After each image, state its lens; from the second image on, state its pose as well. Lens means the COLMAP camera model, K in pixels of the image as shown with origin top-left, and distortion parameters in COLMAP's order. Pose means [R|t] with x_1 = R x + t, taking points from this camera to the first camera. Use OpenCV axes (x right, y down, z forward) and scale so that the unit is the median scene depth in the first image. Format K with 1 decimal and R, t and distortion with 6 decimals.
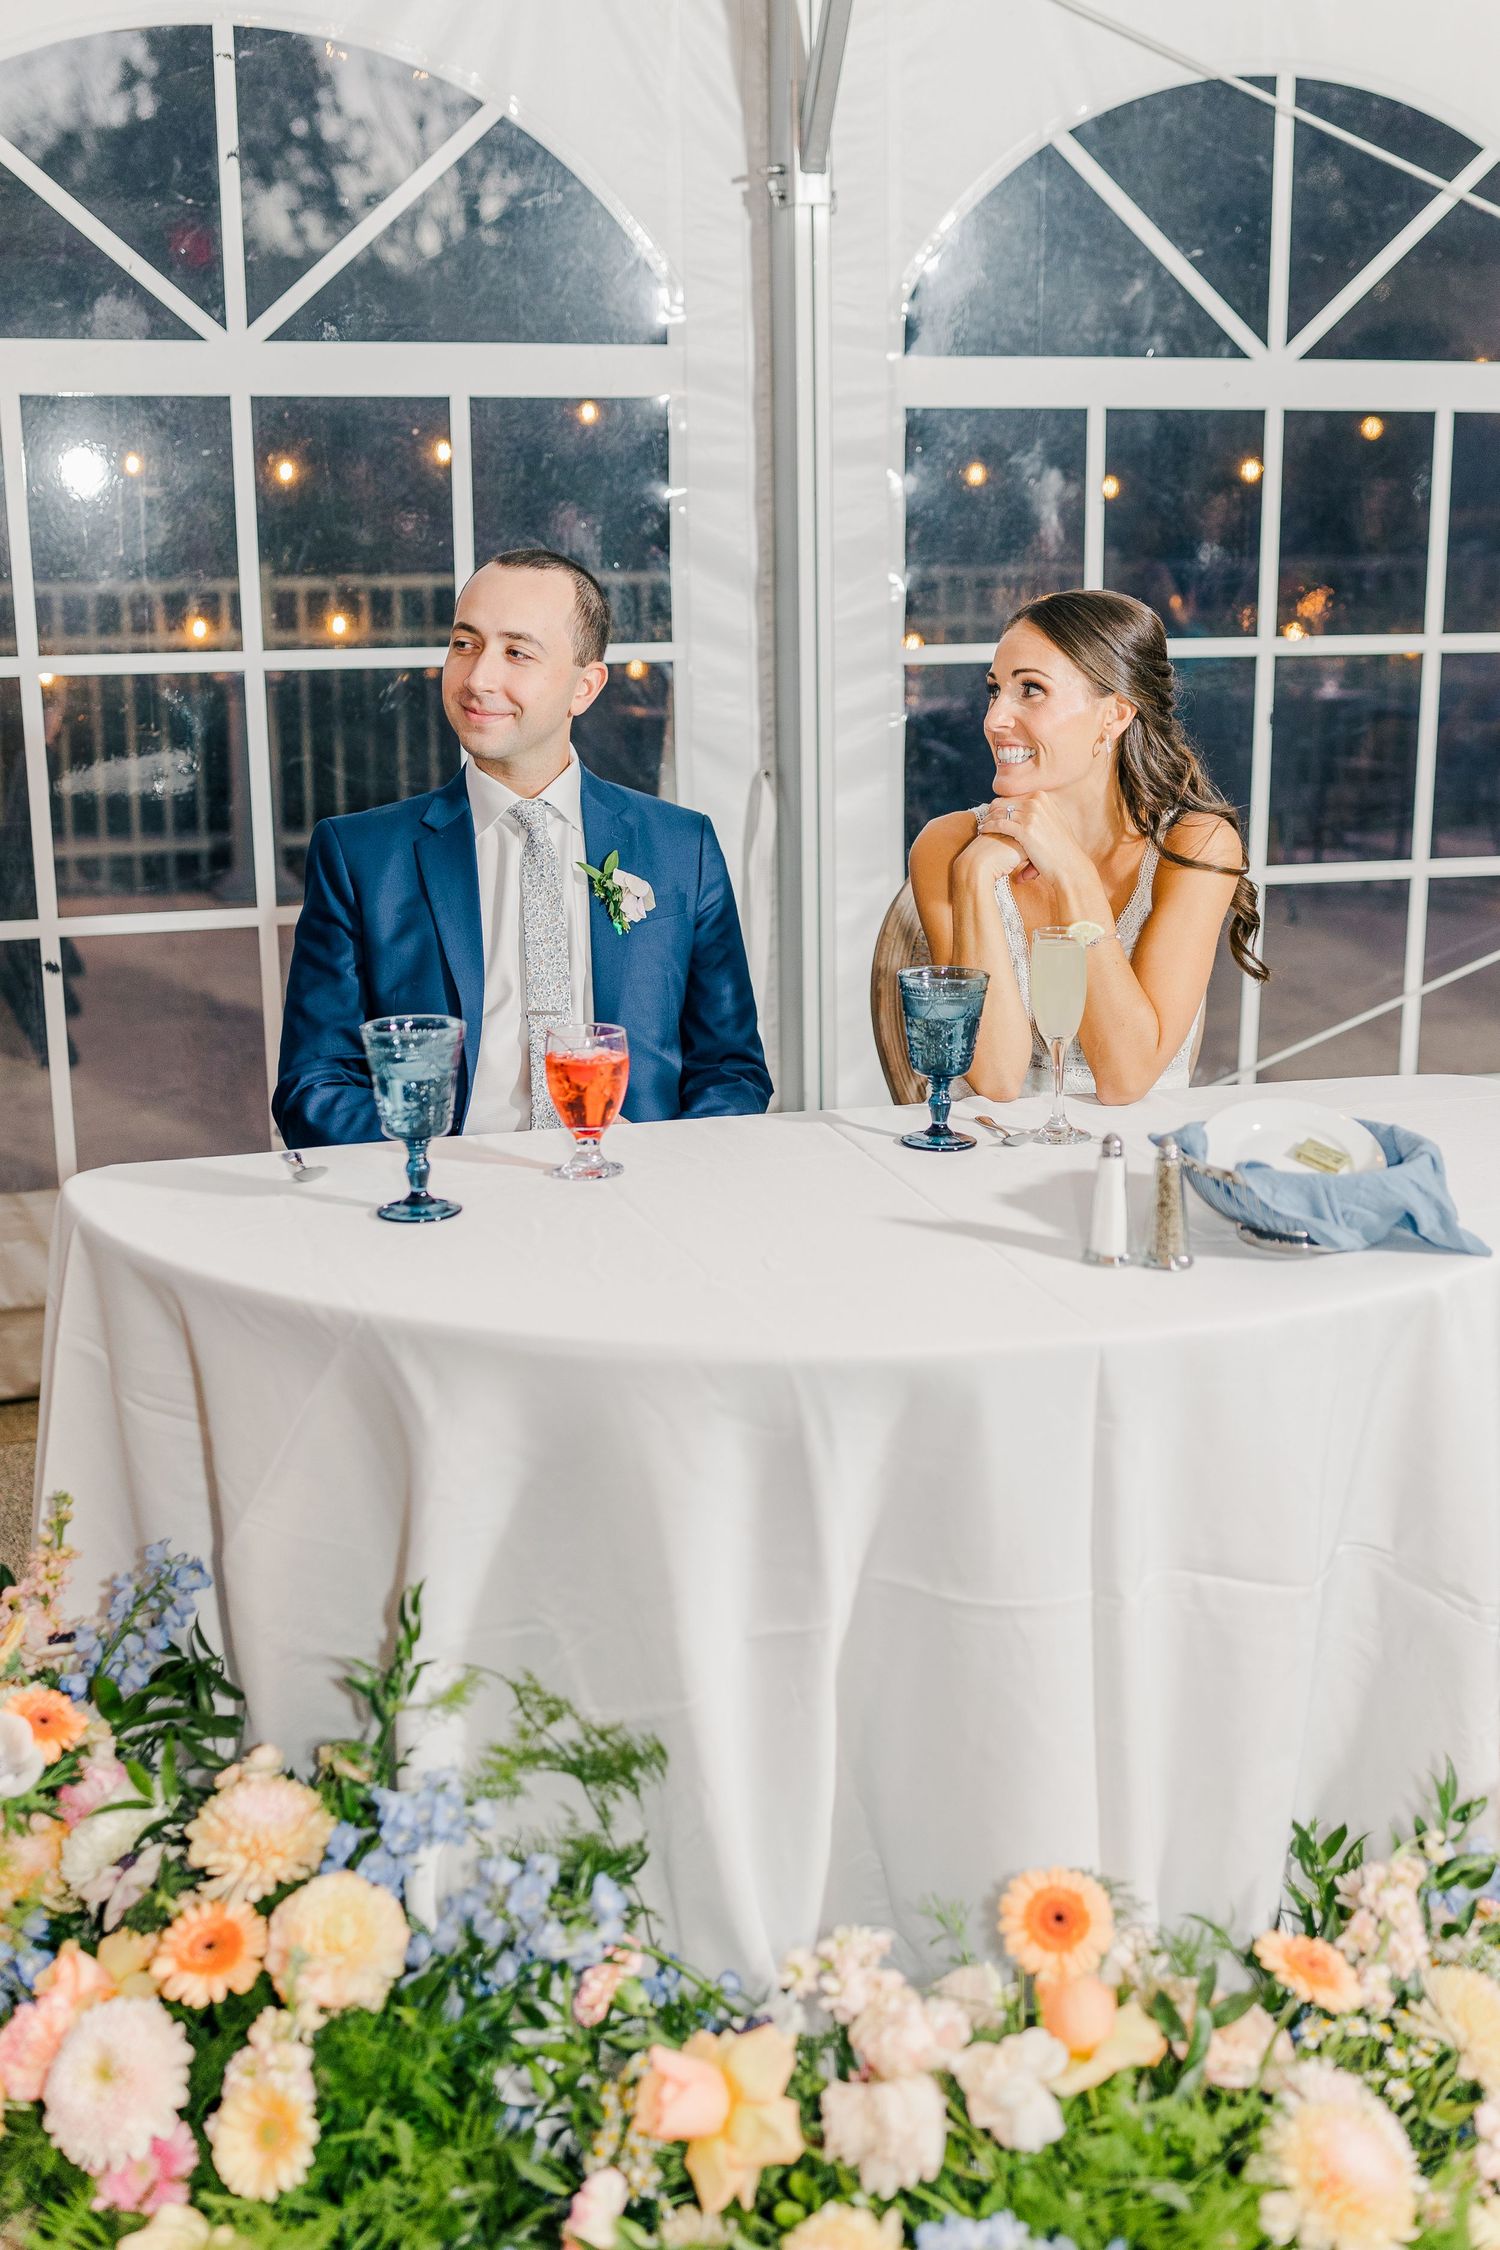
lens RADIAL K [[2403.4, 0, 806.9], [0, 2403.4, 993.0], [0, 0, 1]] dist [0.003902, 0.005785]
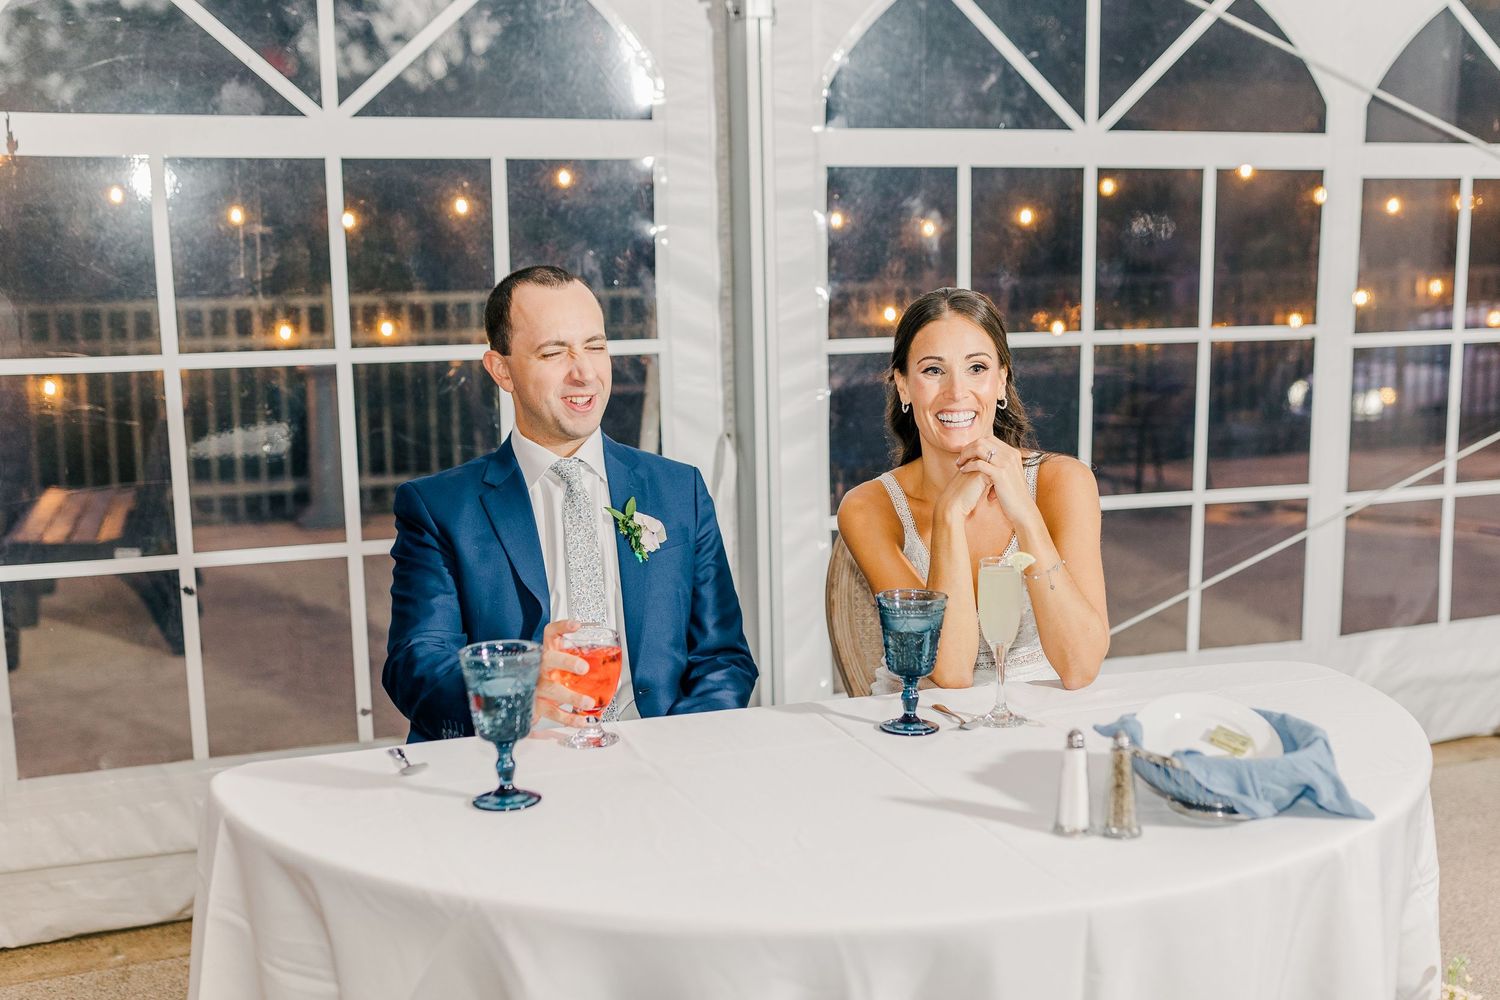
lens RADIAL K [[1643.2, 0, 793.0], [0, 1643.2, 499.3], [0, 0, 1]] dist [0.009068, -0.002686]
pose [[0.998211, -0.015107, 0.057852, -0.037366], [0.017799, 0.998768, -0.046318, -0.013259], [-0.057081, 0.047265, 0.997250, 0.088011]]
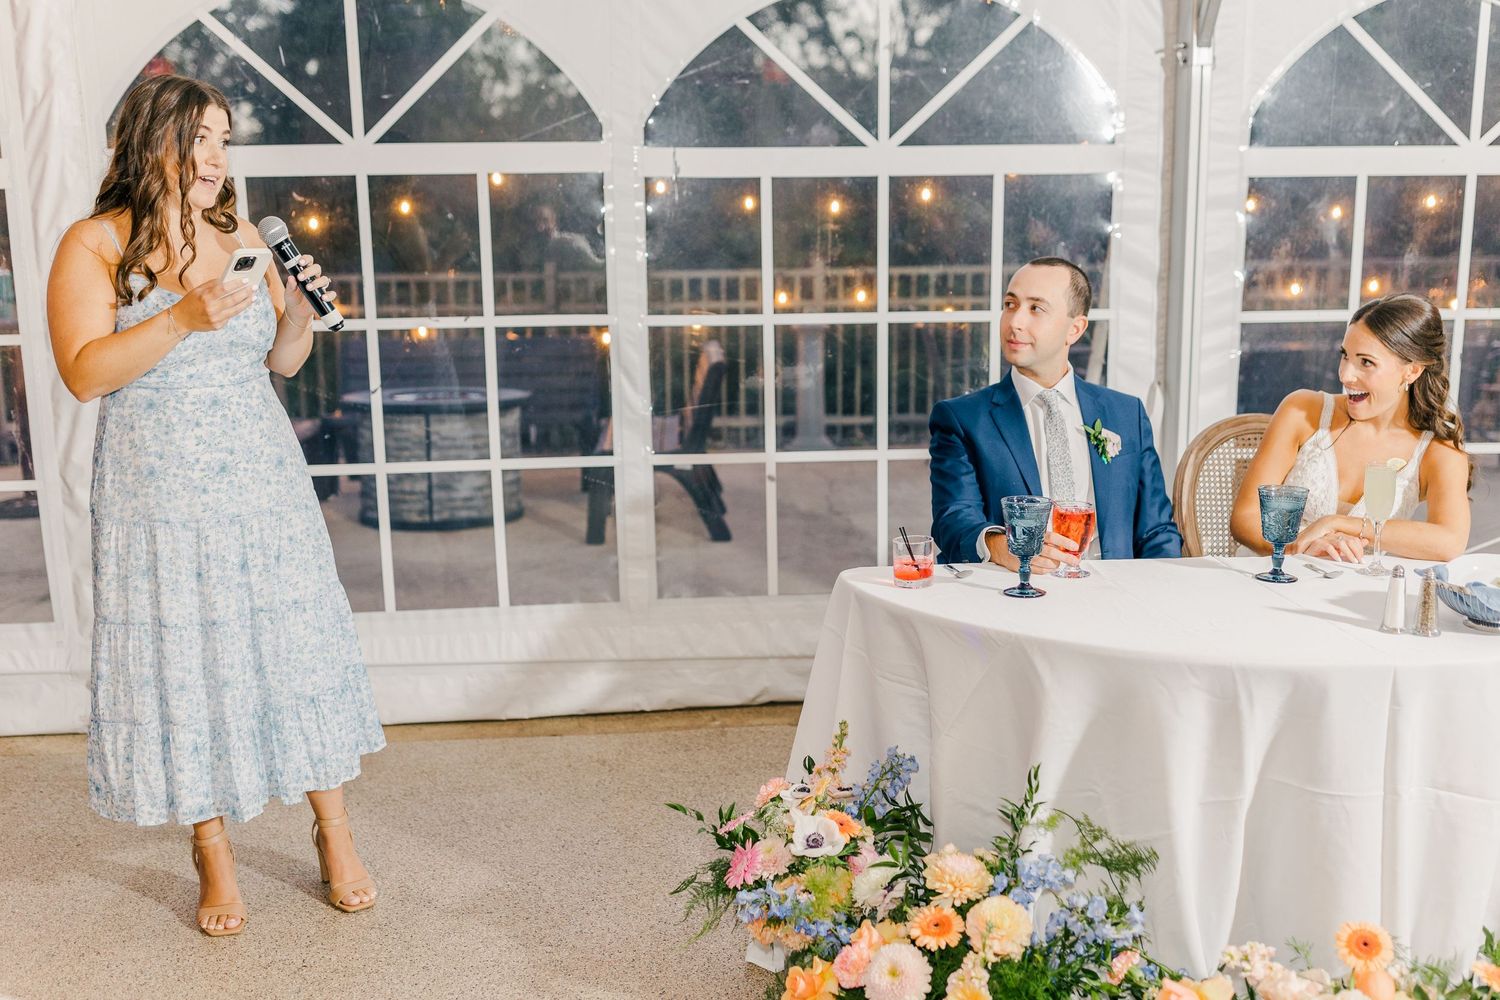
lens RADIAL K [[1517.7, 0, 766.1], [0, 1517.7, 533.0], [0, 0, 1]] dist [0.004219, -0.018191]
pose [[0.977022, 0.038818, -0.209574, -0.066145], [-0.038039, 0.999246, 0.007749, 0.024056], [0.209717, 0.000401, 0.977762, -0.175024]]
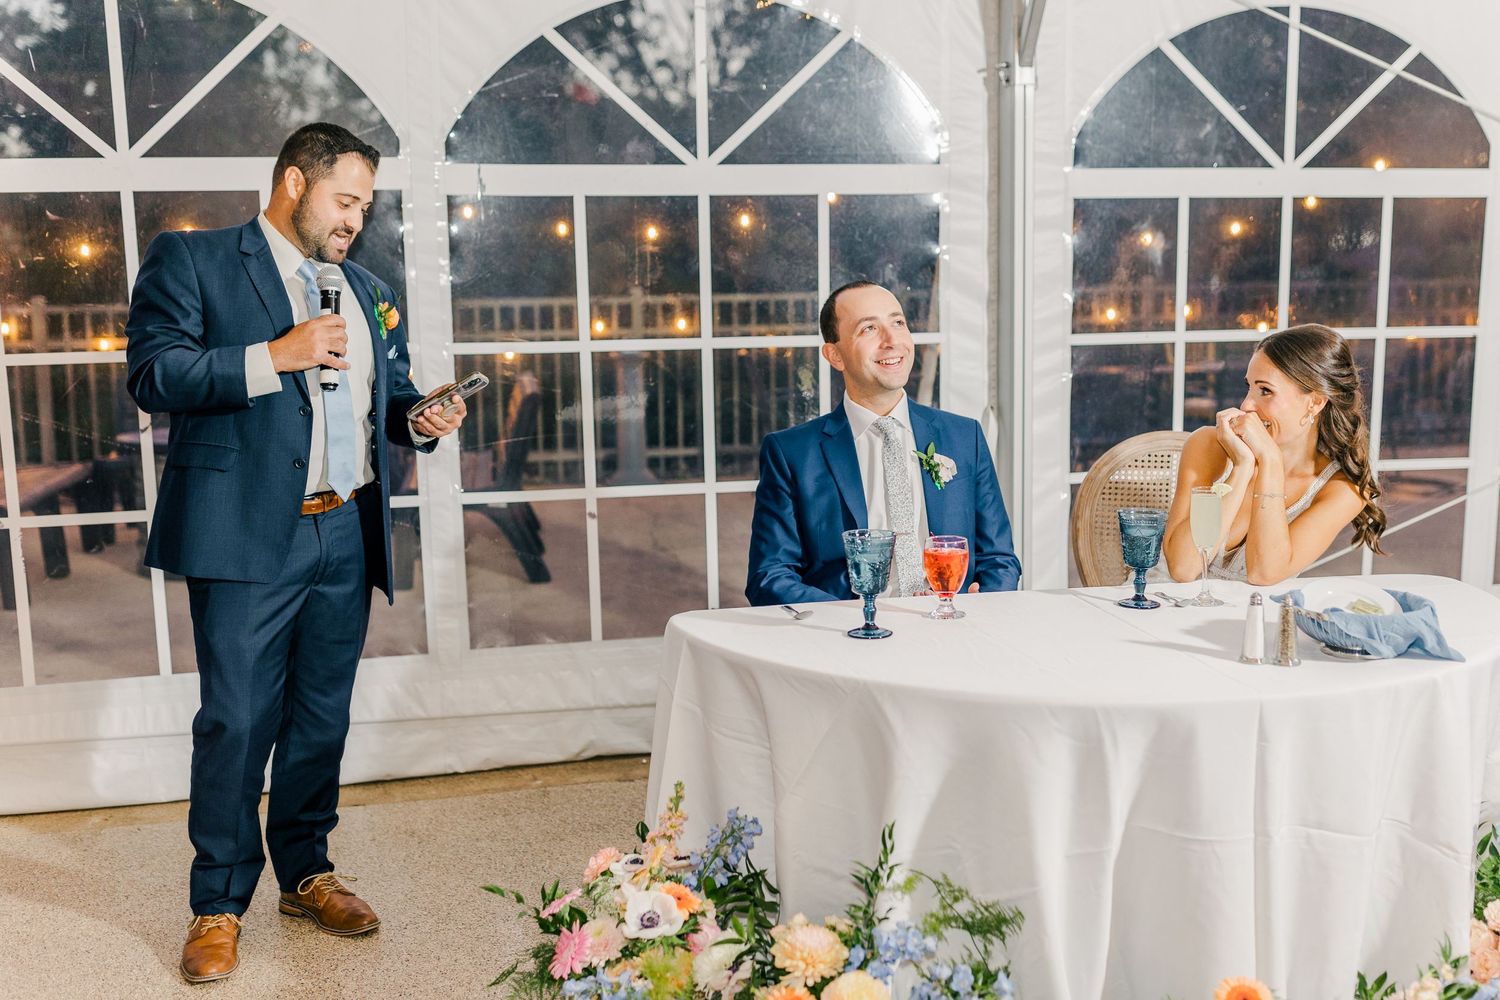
lens RADIAL K [[1539.7, 0, 806.7], [0, 1539.7, 491.1], [0, 0, 1]] dist [0.004450, -0.016061]
pose [[0.997486, 0.006165, -0.070600, -0.077231], [-0.009280, 0.998993, -0.043889, 0.020240], [0.070259, 0.044433, 0.996539, -0.122279]]
